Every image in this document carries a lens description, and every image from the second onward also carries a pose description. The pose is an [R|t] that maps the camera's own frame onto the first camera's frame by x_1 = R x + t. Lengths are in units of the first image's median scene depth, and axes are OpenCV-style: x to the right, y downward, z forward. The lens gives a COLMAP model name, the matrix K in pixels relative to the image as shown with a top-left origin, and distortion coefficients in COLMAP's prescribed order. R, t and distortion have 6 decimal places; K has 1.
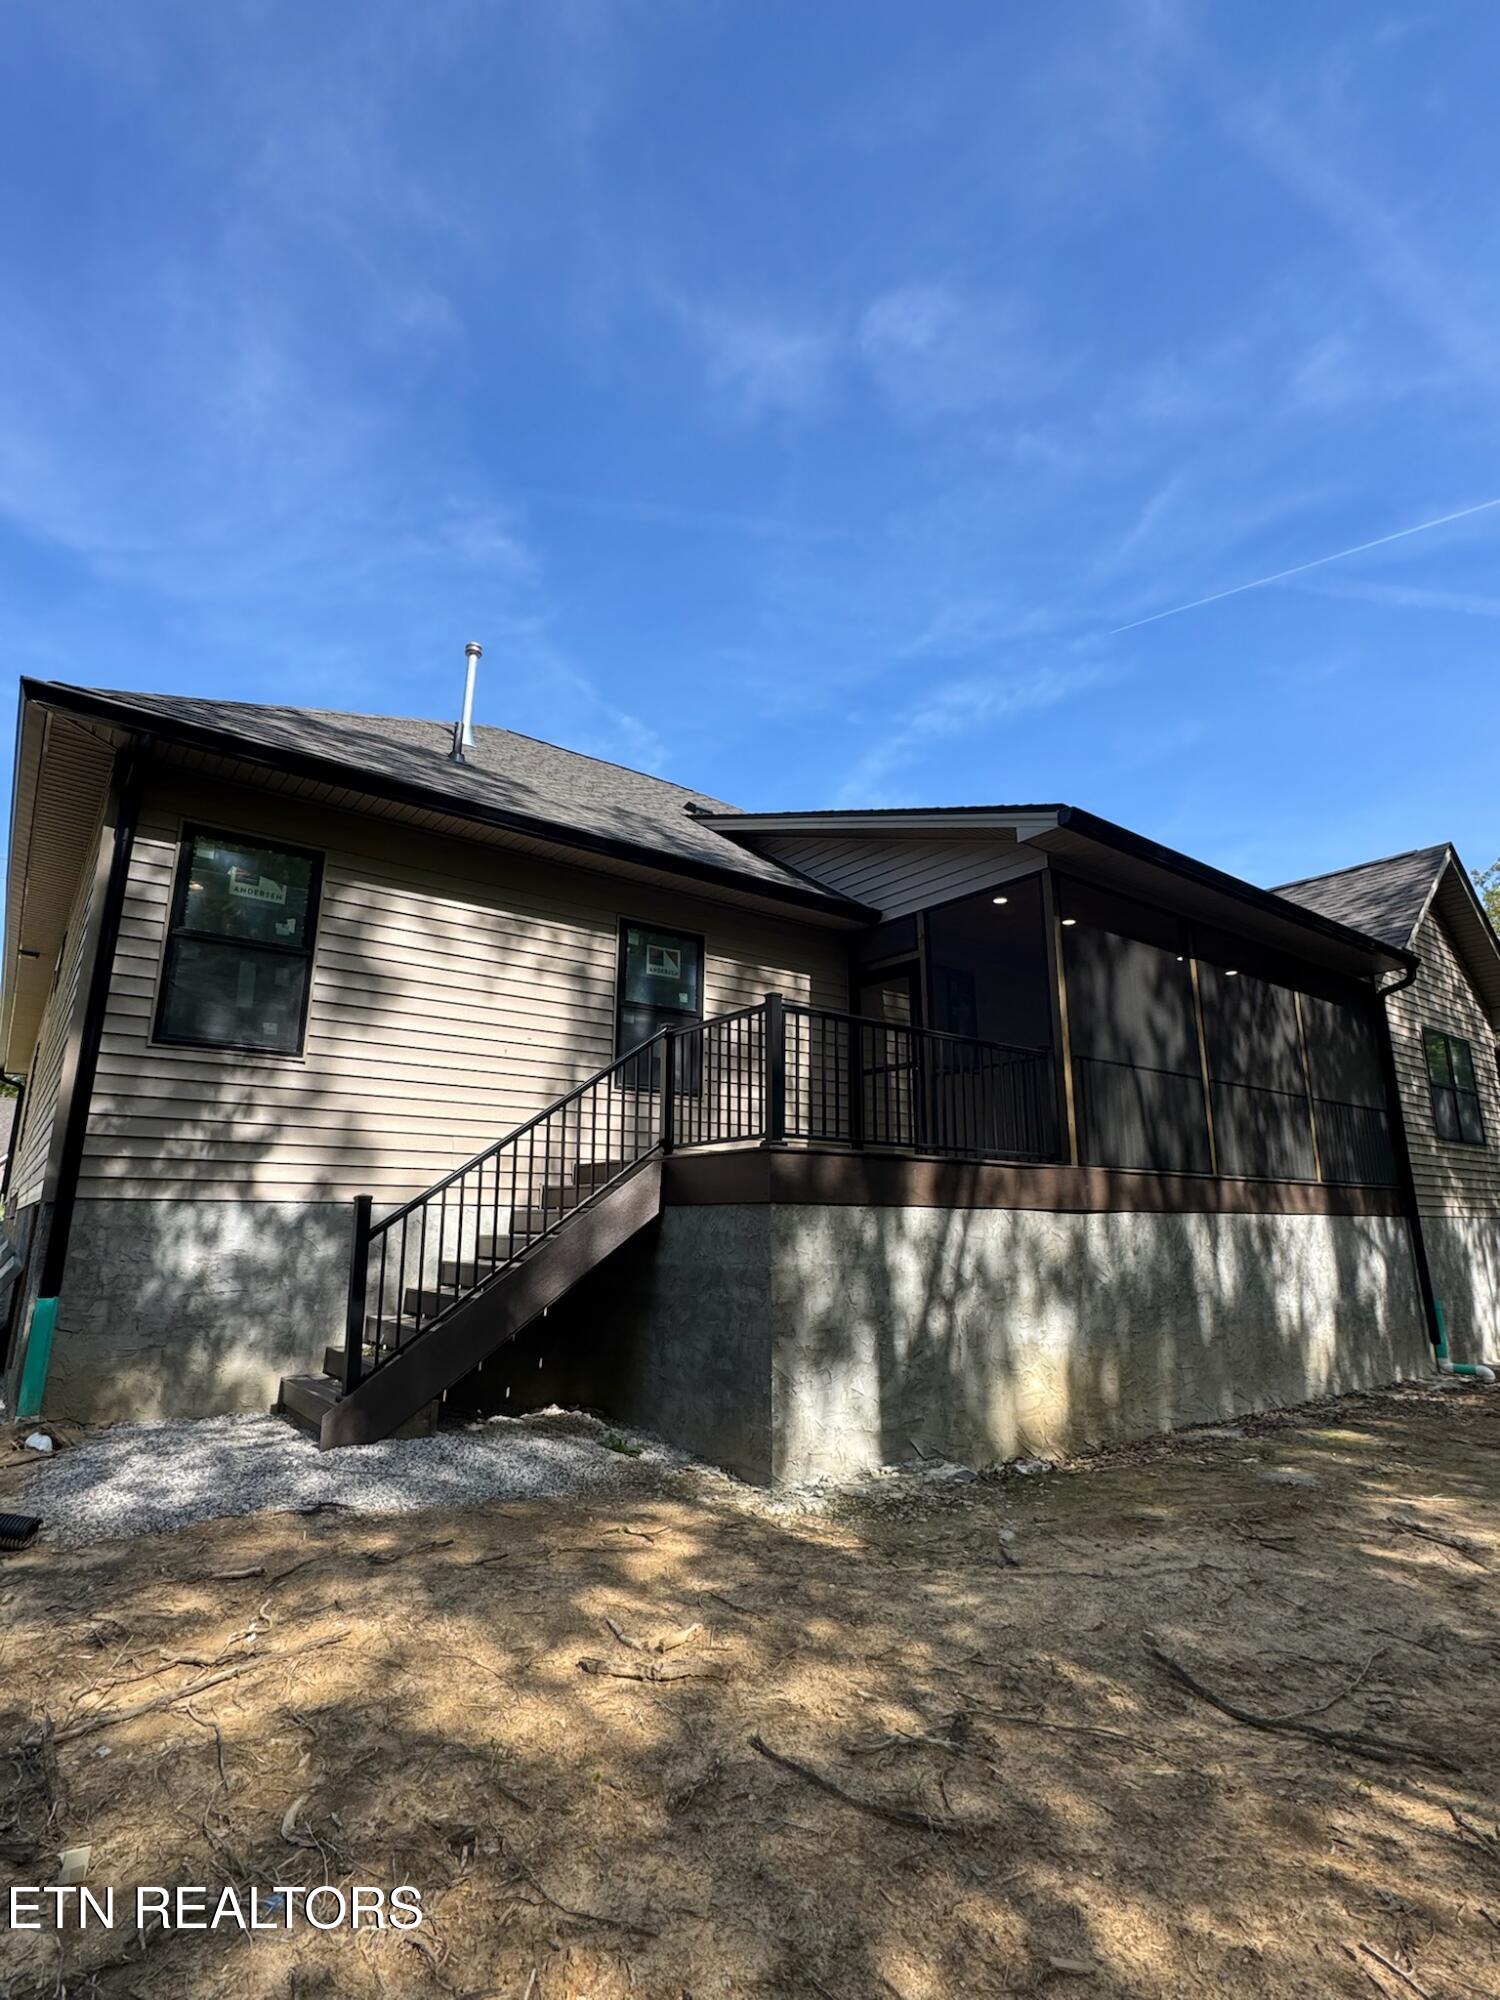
lens RADIAL K [[967.8, 0, 754.7], [0, 967.8, 1010.0], [0, 0, 1]] dist [0.002837, 0.000552]
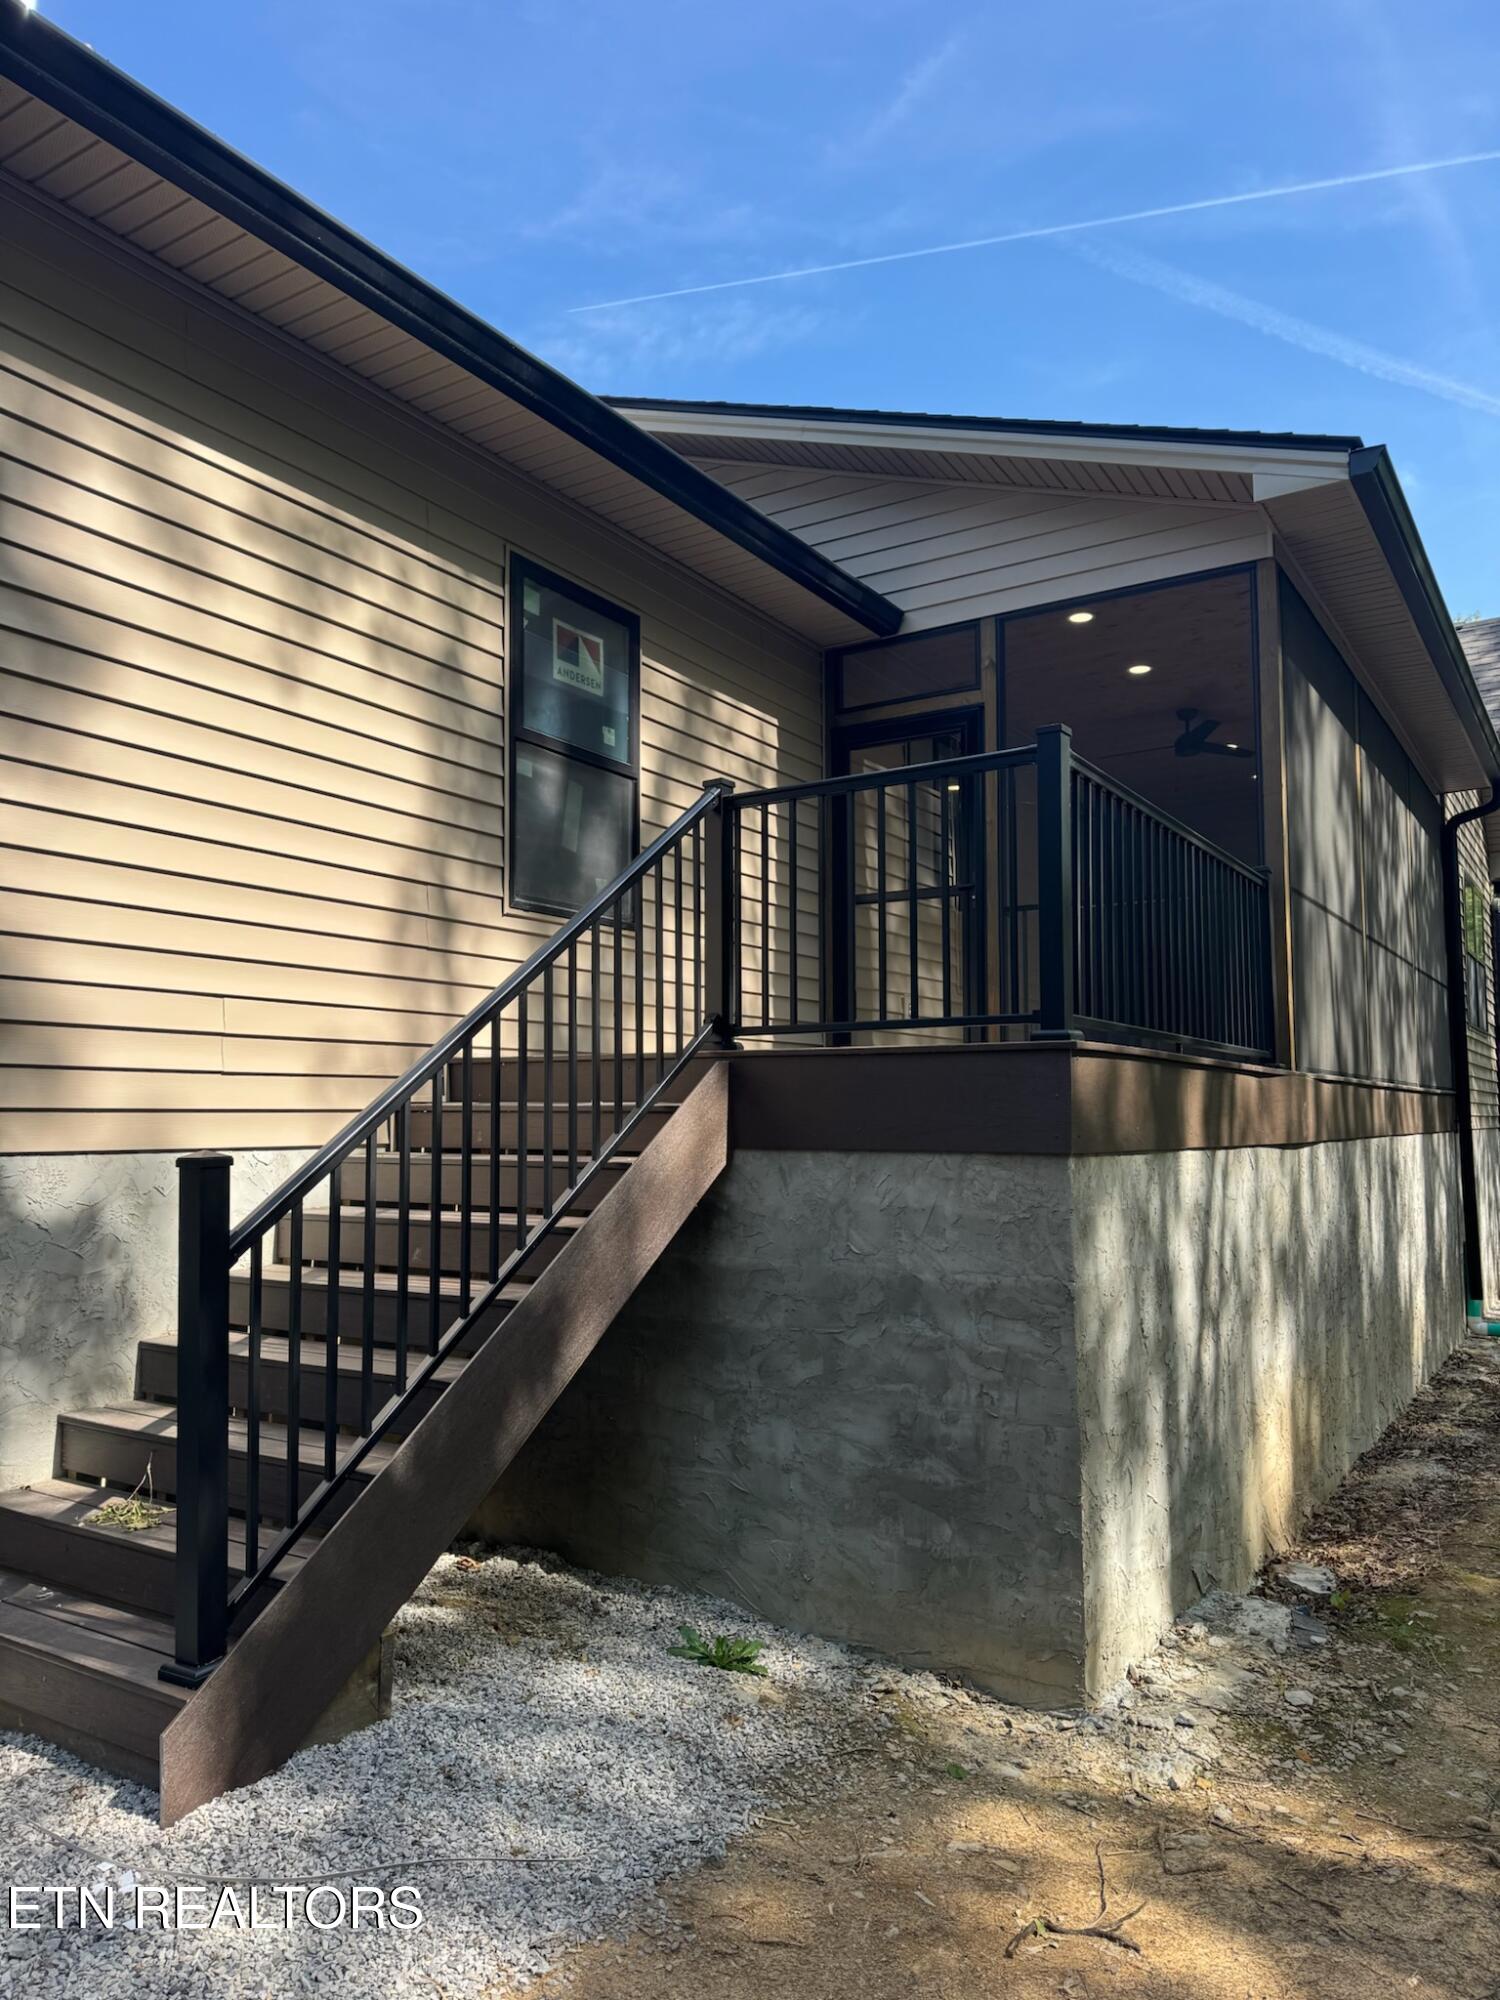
lens RADIAL K [[1407.0, 0, 745.5], [0, 1407.0, 1001.3], [0, 0, 1]] dist [0.049843, -0.024405]
pose [[0.939621, 0.024497, 0.341338, -0.276833], [-0.070487, 0.989901, 0.122992, 0.032213], [-0.334878, -0.139625, 0.931859, 0.284032]]
